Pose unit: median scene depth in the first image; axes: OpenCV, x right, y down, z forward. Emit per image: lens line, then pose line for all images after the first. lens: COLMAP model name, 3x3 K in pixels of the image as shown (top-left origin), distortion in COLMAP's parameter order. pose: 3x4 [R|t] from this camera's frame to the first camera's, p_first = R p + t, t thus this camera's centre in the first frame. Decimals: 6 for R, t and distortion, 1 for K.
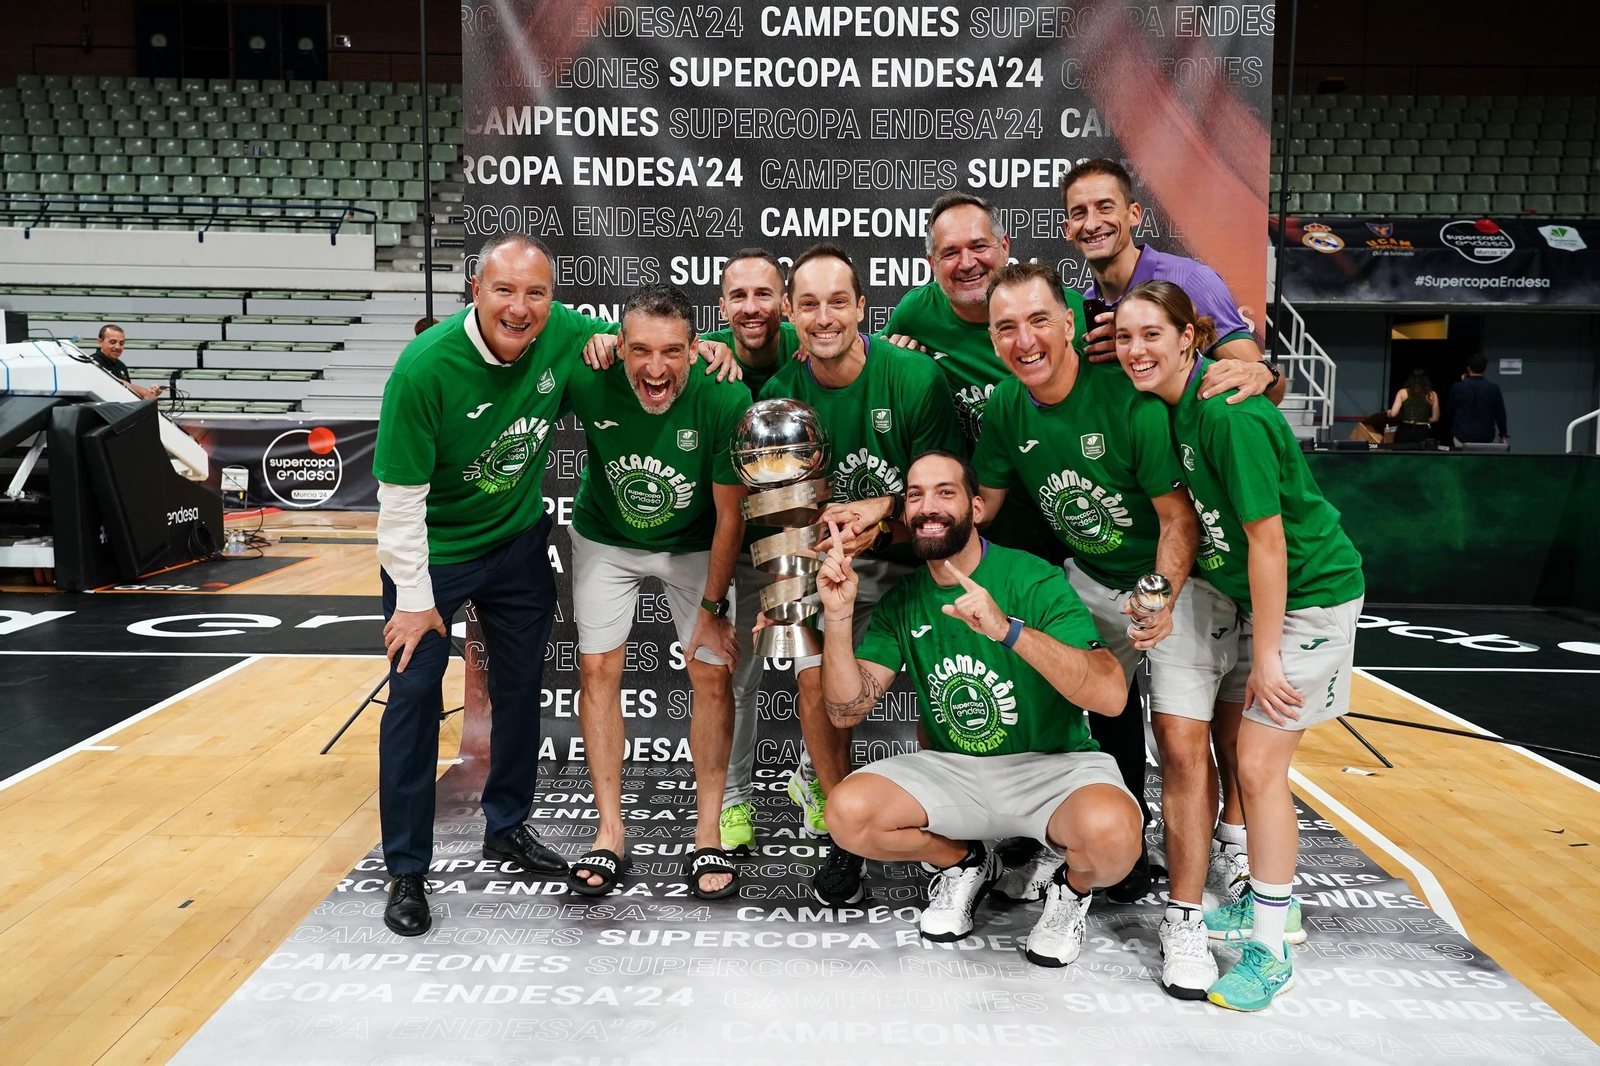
lens RADIAL K [[1507.5, 0, 794.1], [0, 1507.5, 552.9], [0, 0, 1]] dist [0.044497, 0.000000]
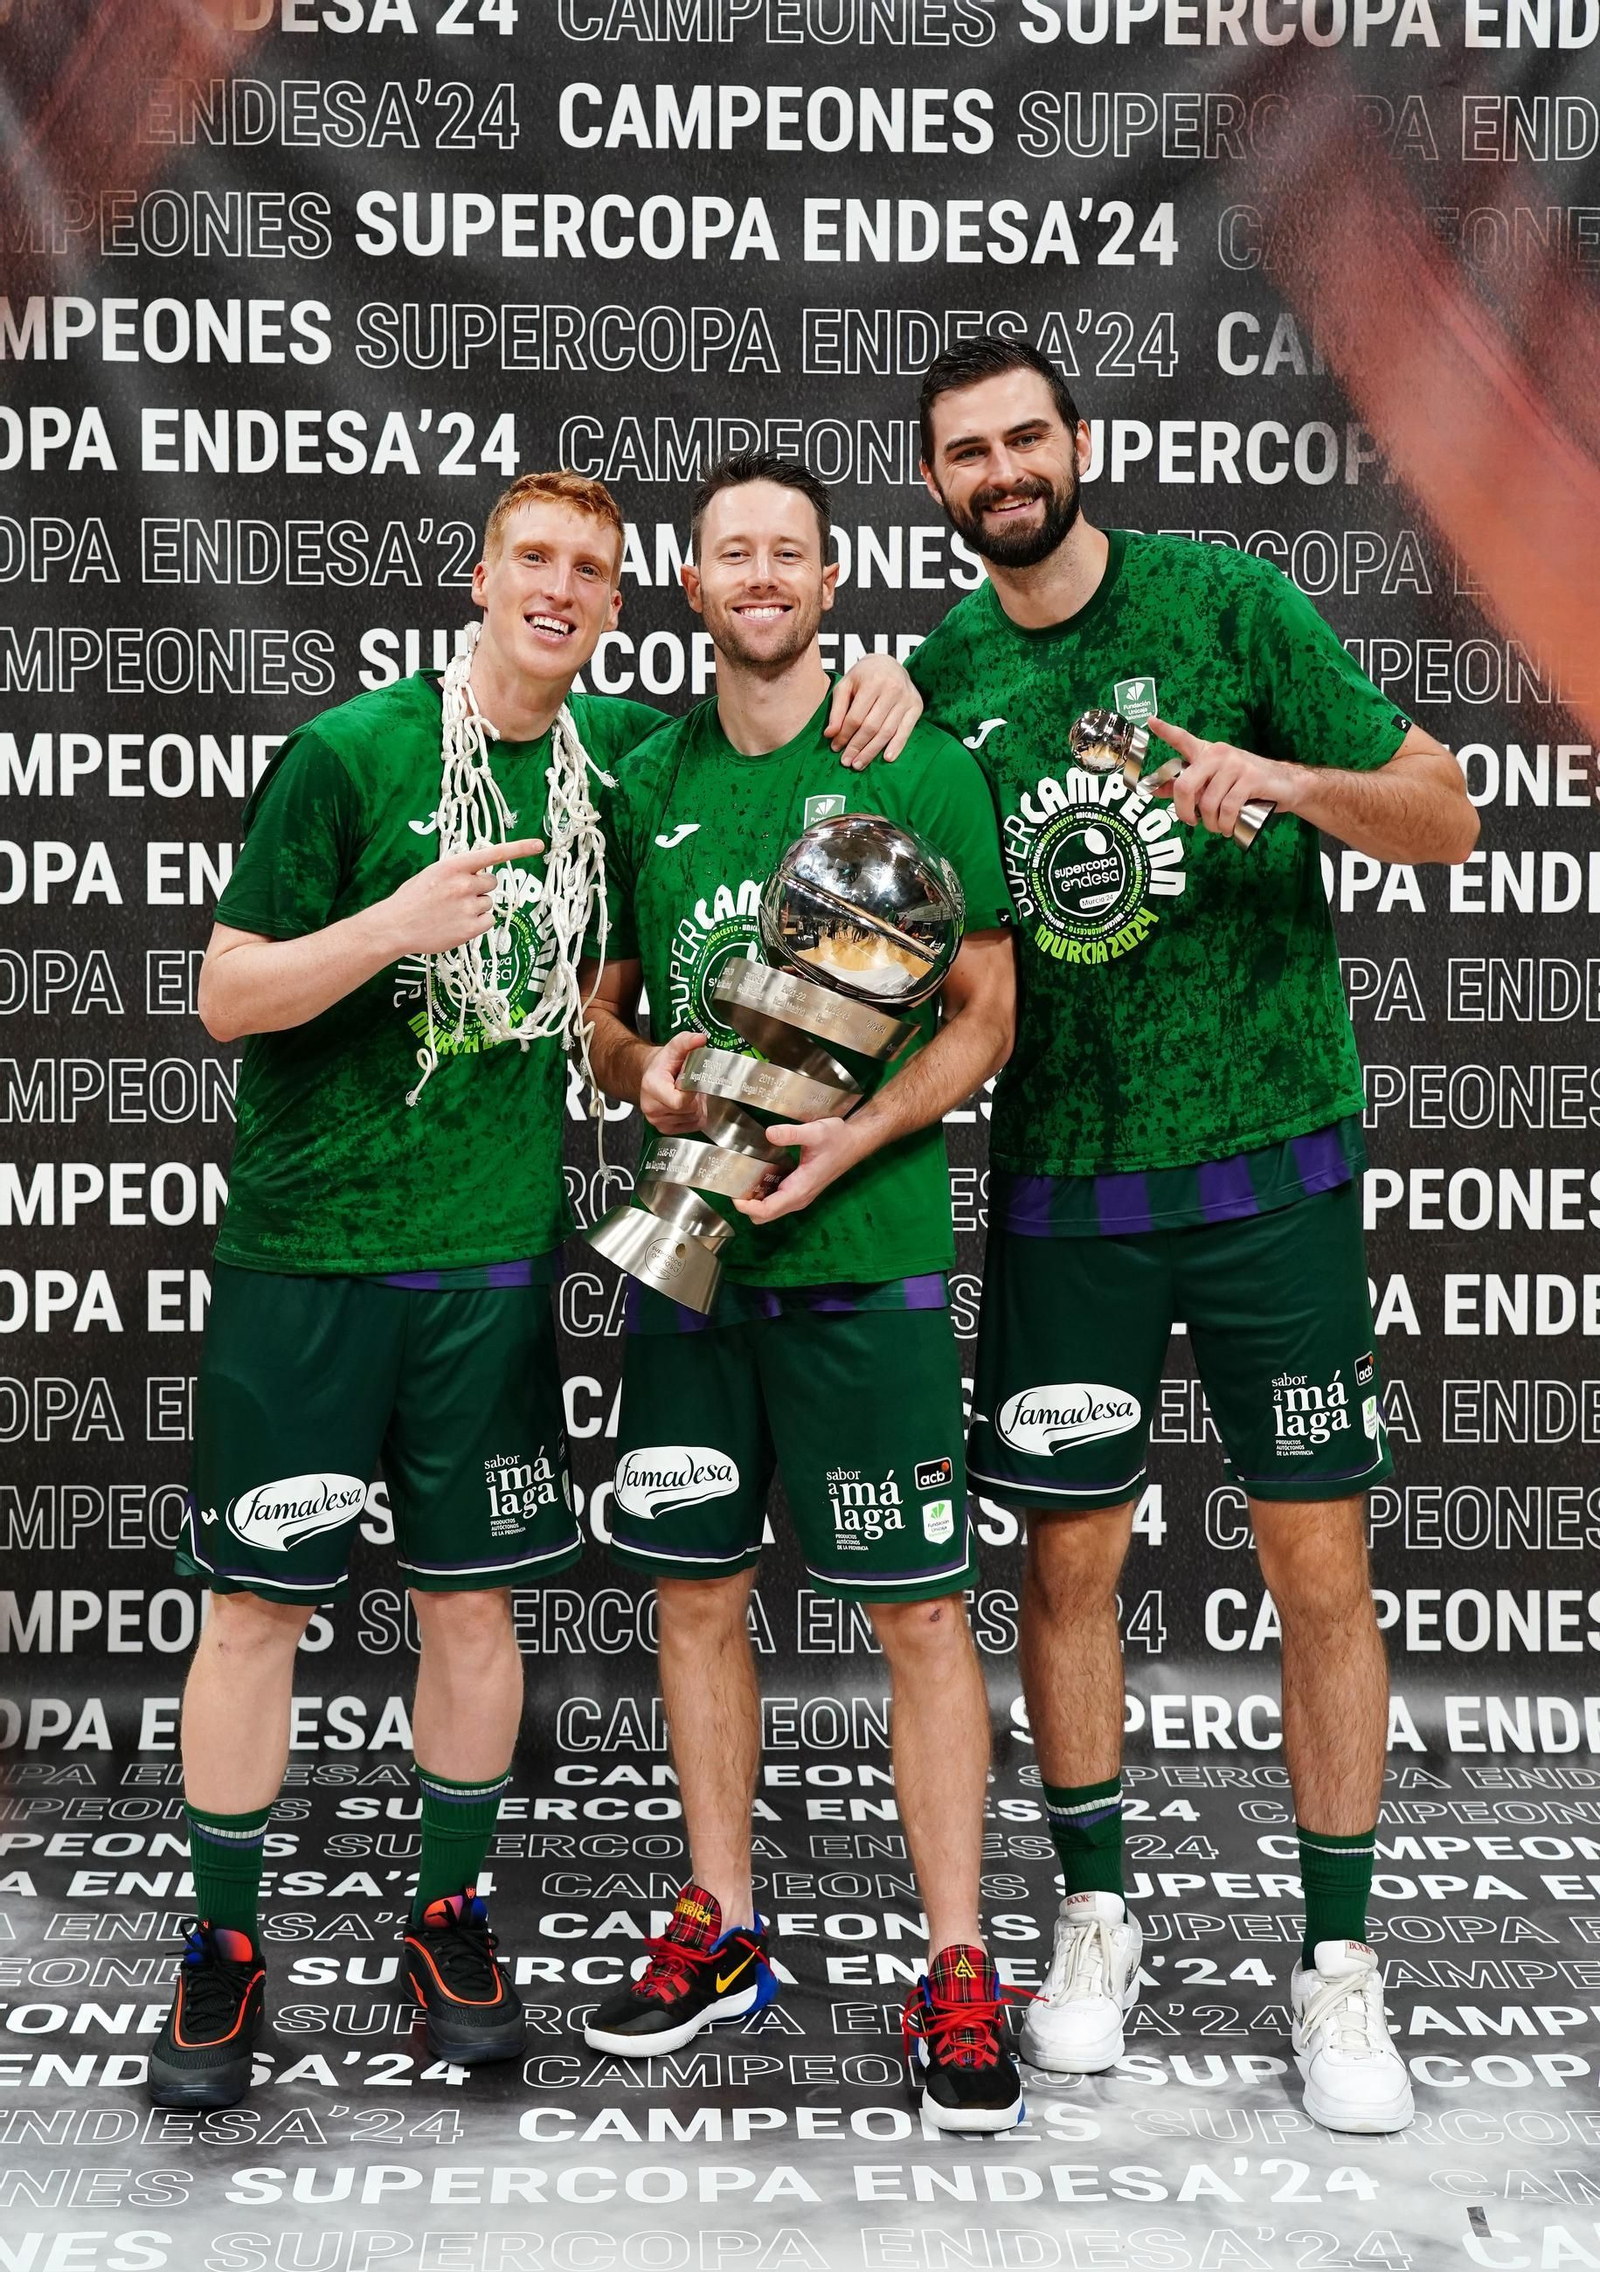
lens RADIAL K [[3723.6, 0, 842.9], [0, 3723.6, 1114.8], [0, 0, 1]] dist [-0.012387, 0.000000]
pose [[0.998450, -0.004115, 0.055506, 0.000015], [0.002973, 0.999783, 0.020636, -0.074687], [-0.055579, -0.020439, 0.998245, -0.119012]]
